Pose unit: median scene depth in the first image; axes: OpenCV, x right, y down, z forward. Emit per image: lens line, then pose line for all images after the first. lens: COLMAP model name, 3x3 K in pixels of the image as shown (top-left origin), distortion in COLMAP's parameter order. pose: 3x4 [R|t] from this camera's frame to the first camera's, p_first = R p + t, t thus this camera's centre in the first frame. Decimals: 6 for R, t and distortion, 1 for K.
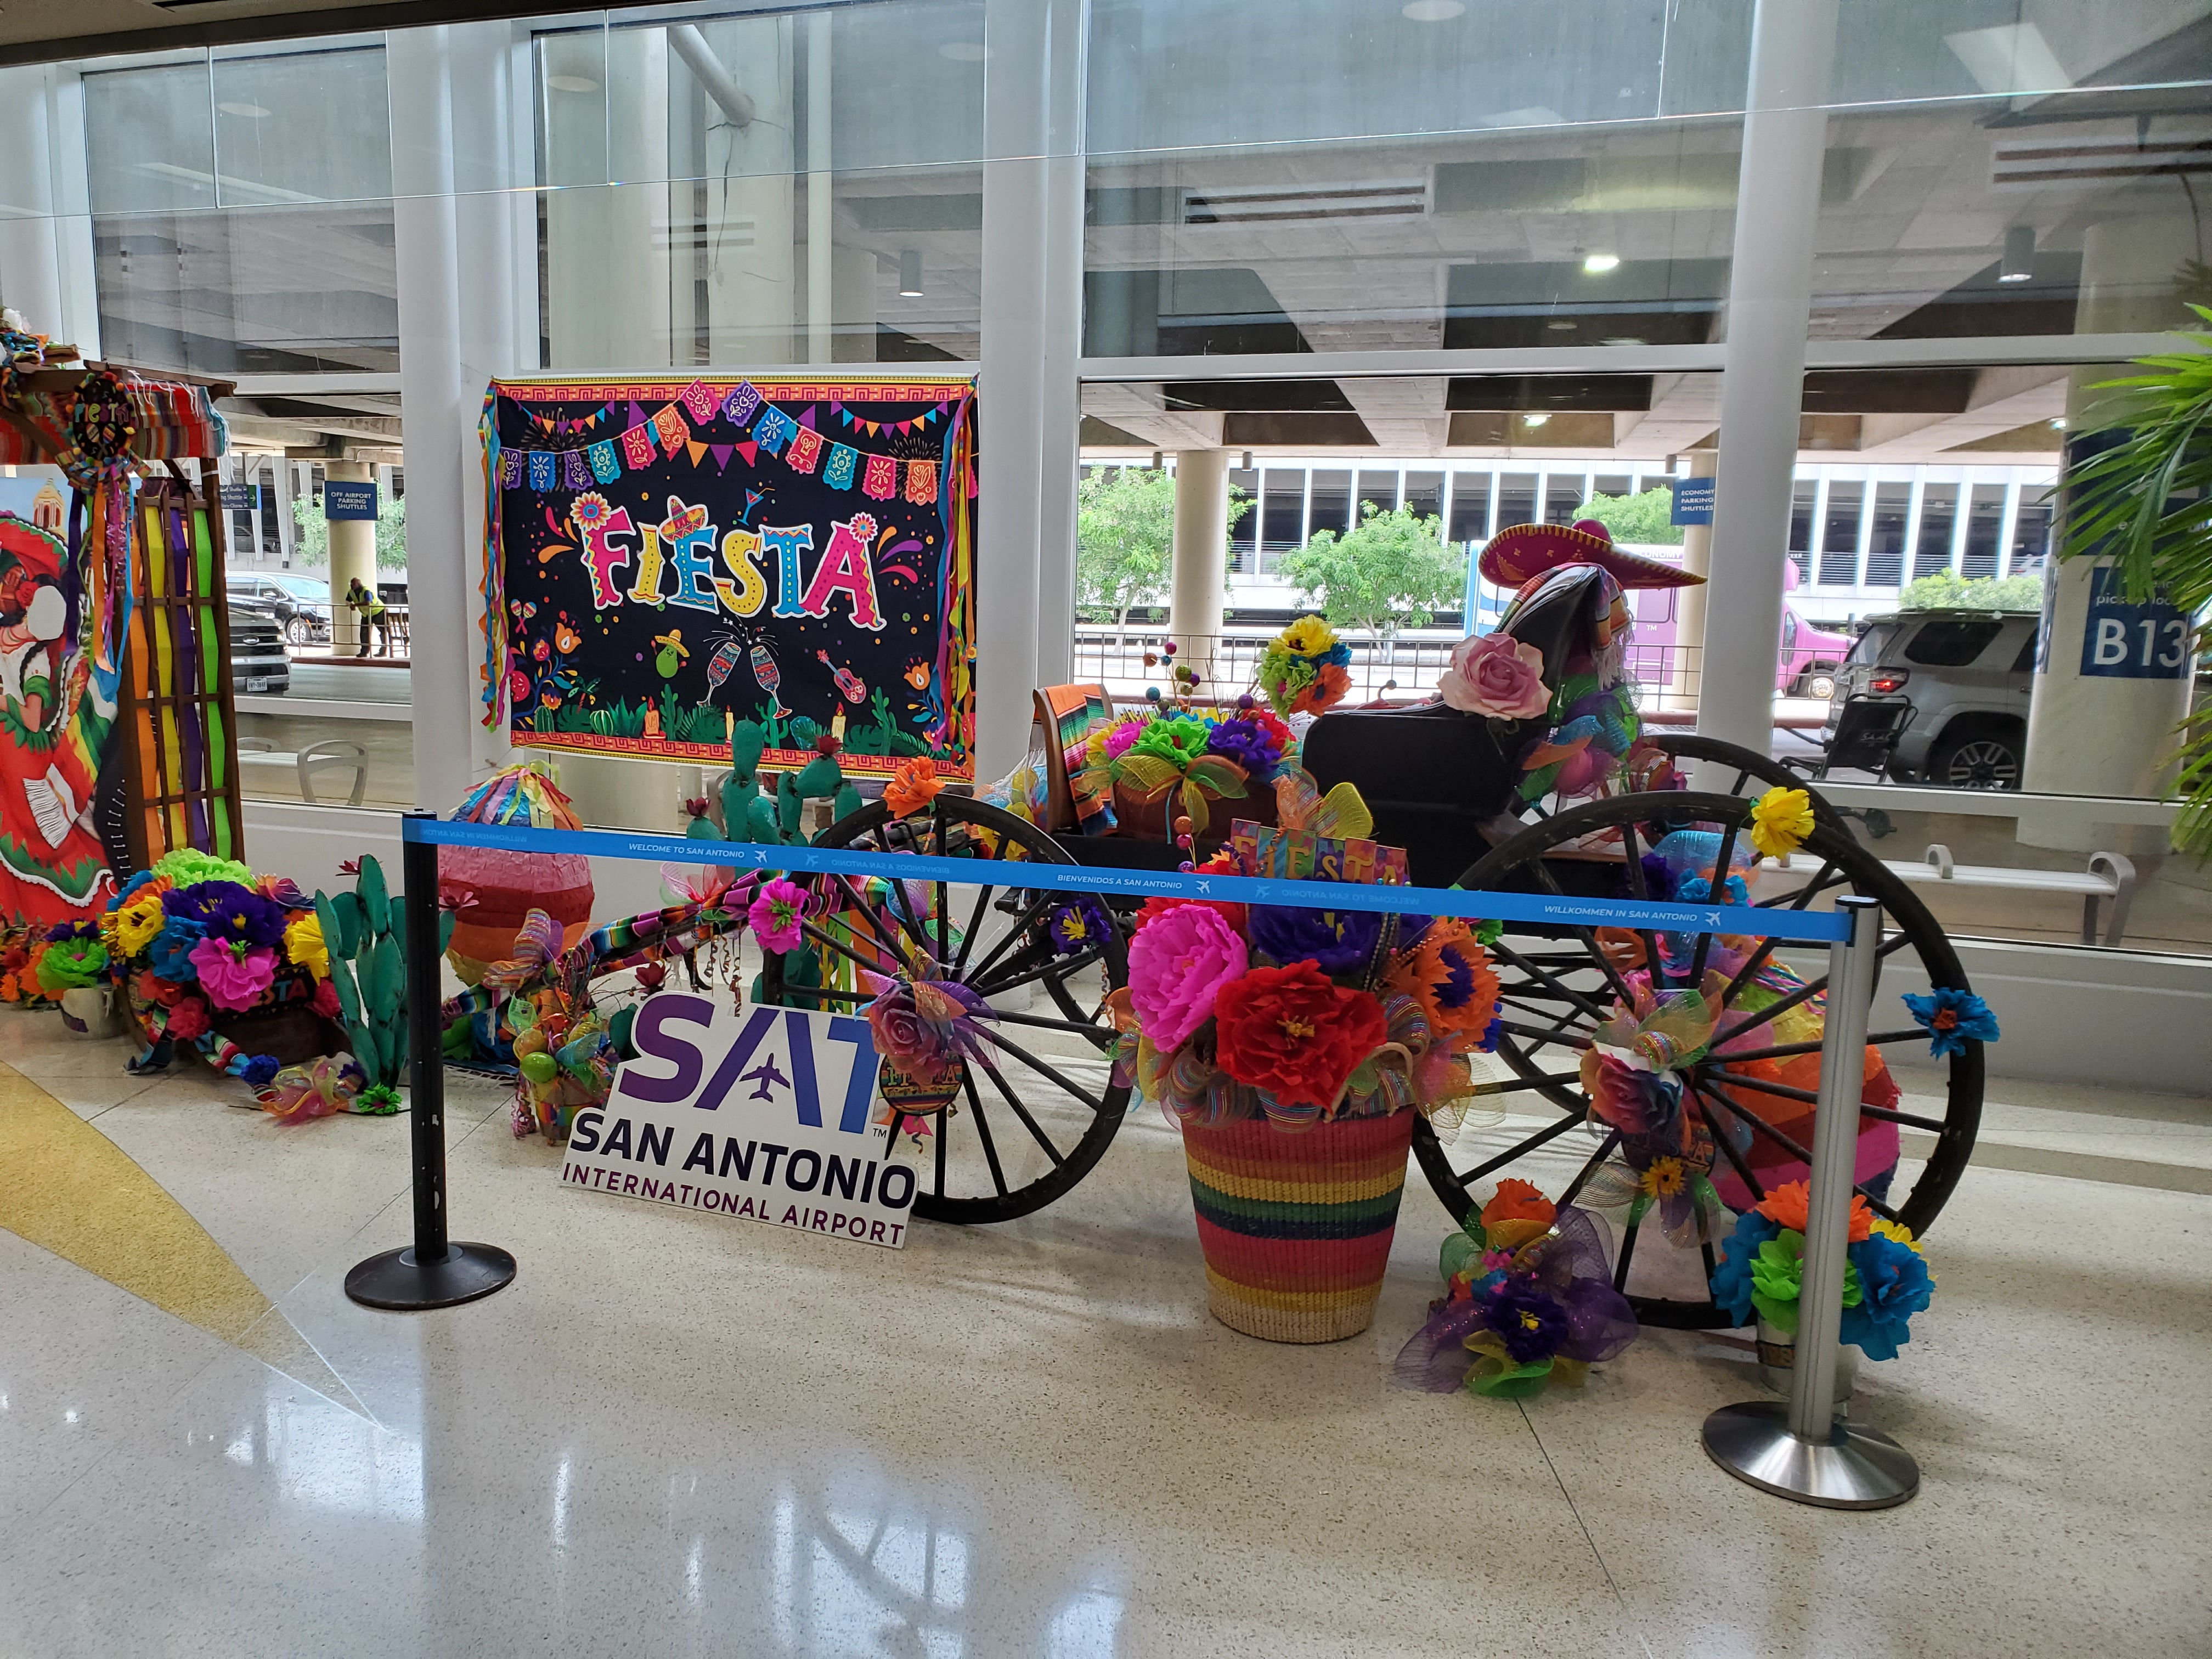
lens RADIAL K [[1685.3, 0, 1230.3], [0, 1685.3, 853.6], [0, 0, 1]] dist [0.030515, -0.058181]
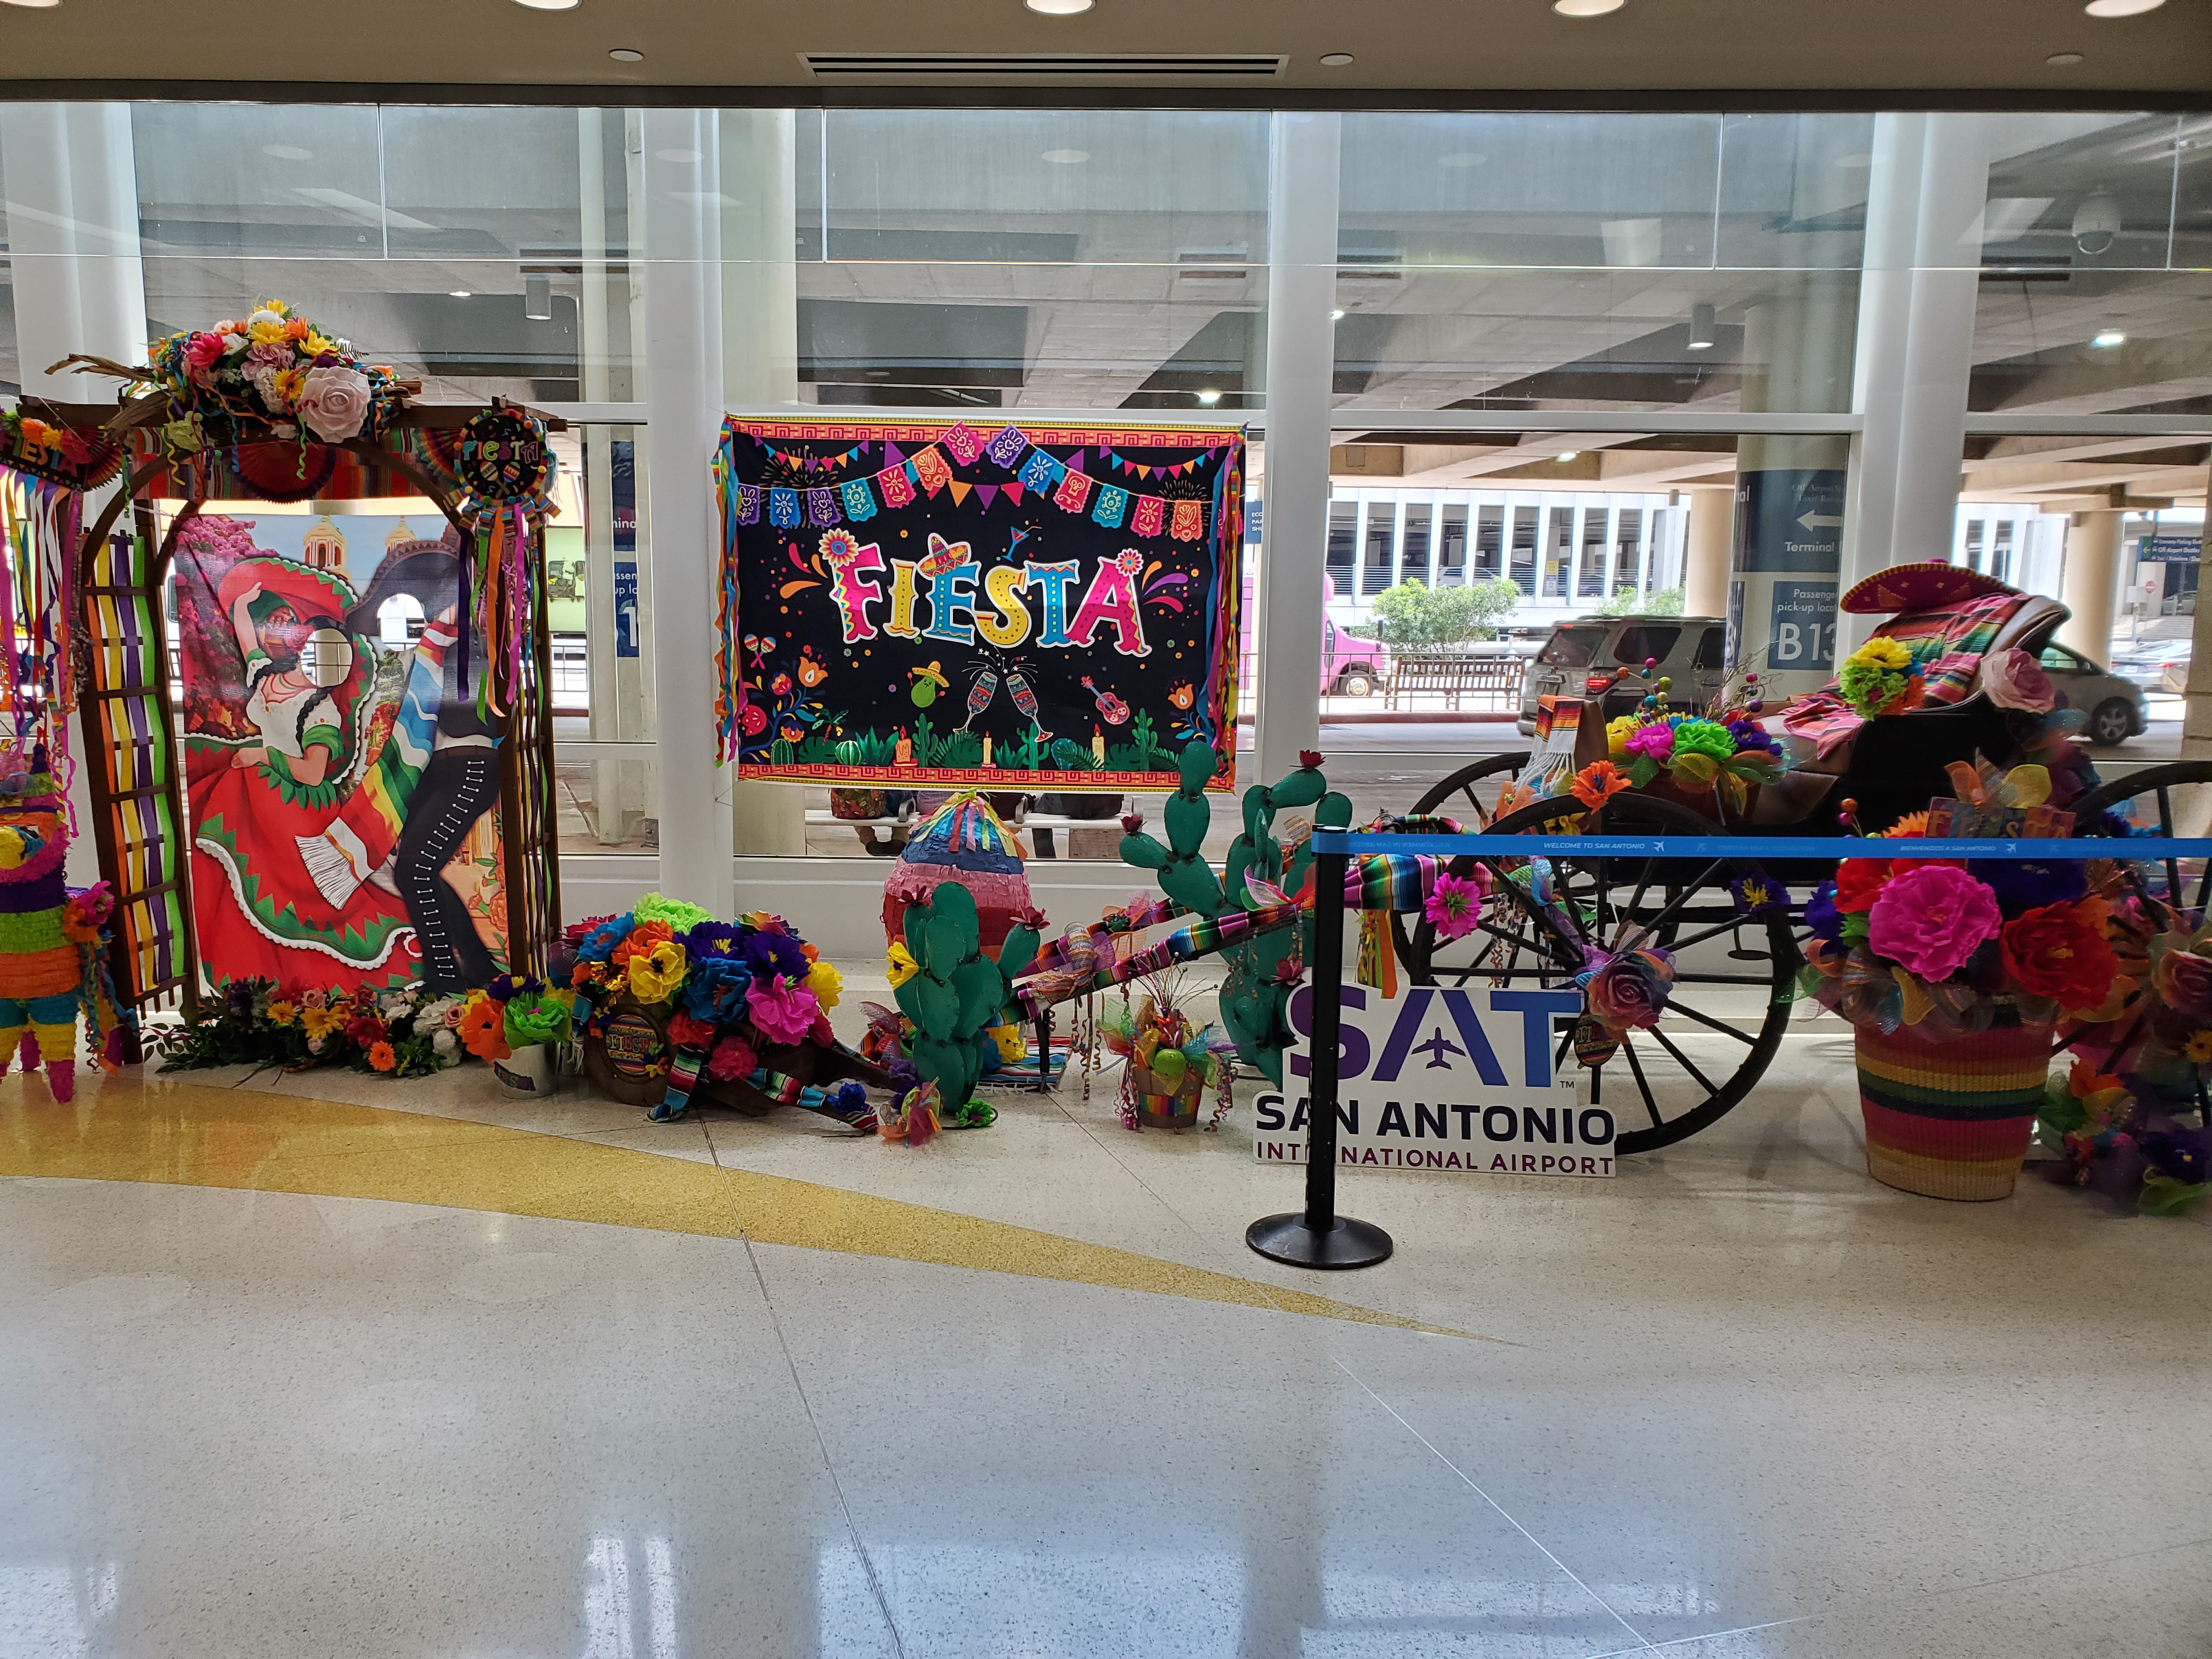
lens RADIAL K [[1685.3, 0, 1086.3], [0, 1685.3, 832.7], [0, 0, 1]] dist [0.030515, -0.058181]
pose [[0.953638, -0.054408, 0.295997, -0.576078], [0.059740, 0.998173, -0.008993, -0.012126], [-0.294967, 0.026259, 0.955146, -0.019298]]
